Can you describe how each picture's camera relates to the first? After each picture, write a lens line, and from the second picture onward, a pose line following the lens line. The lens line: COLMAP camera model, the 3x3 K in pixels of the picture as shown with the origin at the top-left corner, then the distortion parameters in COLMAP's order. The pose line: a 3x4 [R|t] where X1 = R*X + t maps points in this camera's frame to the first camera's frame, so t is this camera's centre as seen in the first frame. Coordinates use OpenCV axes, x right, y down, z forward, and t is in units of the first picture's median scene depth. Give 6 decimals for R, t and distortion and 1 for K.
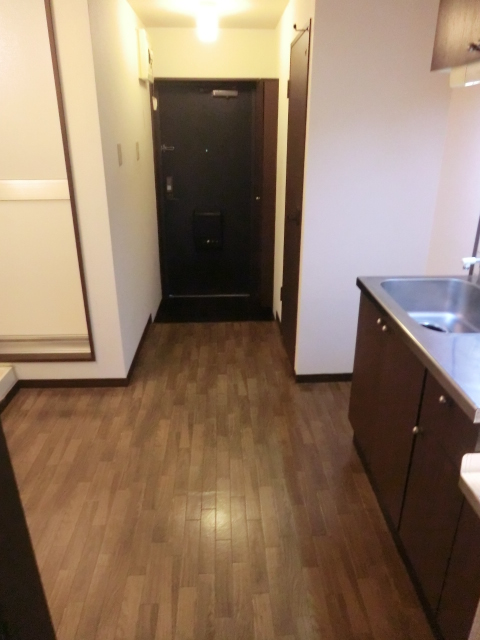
lens RADIAL K [[464.7, 0, 240.0], [0, 464.7, 320.0], [0, 0, 1]] dist [-0.093235, 0.099336]
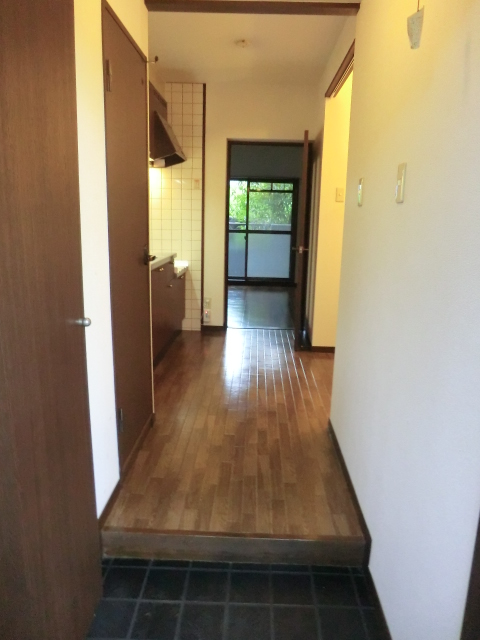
lens RADIAL K [[464.7, 0, 240.0], [0, 464.7, 320.0], [0, 0, 1]] dist [-0.093235, 0.099336]
pose [[-0.996921, -0.040029, 0.067432, -0.085089], [0.005866, 0.819425, 0.573156, -0.440374], [-0.078199, 0.571787, -0.816667, 1.241121]]
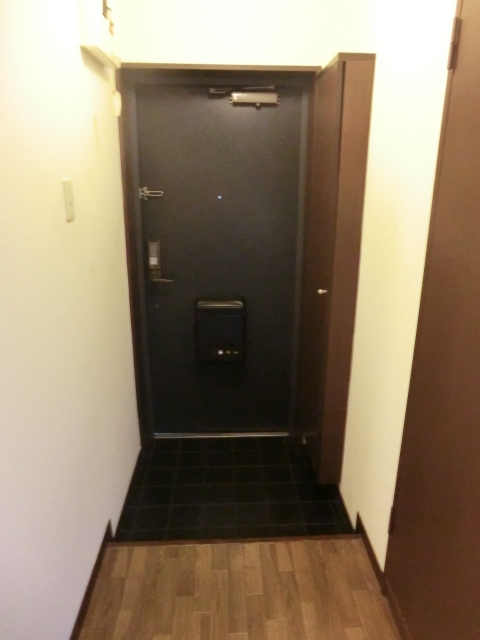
lens RADIAL K [[464.7, 0, 240.0], [0, 464.7, 320.0], [0, 0, 1]] dist [-0.093235, 0.099336]
pose [[0.999991, 0.003862, -0.001780, -0.050606], [-0.003998, 0.996473, -0.083823, -0.186437], [0.001450, 0.083830, 0.996479, 0.486507]]
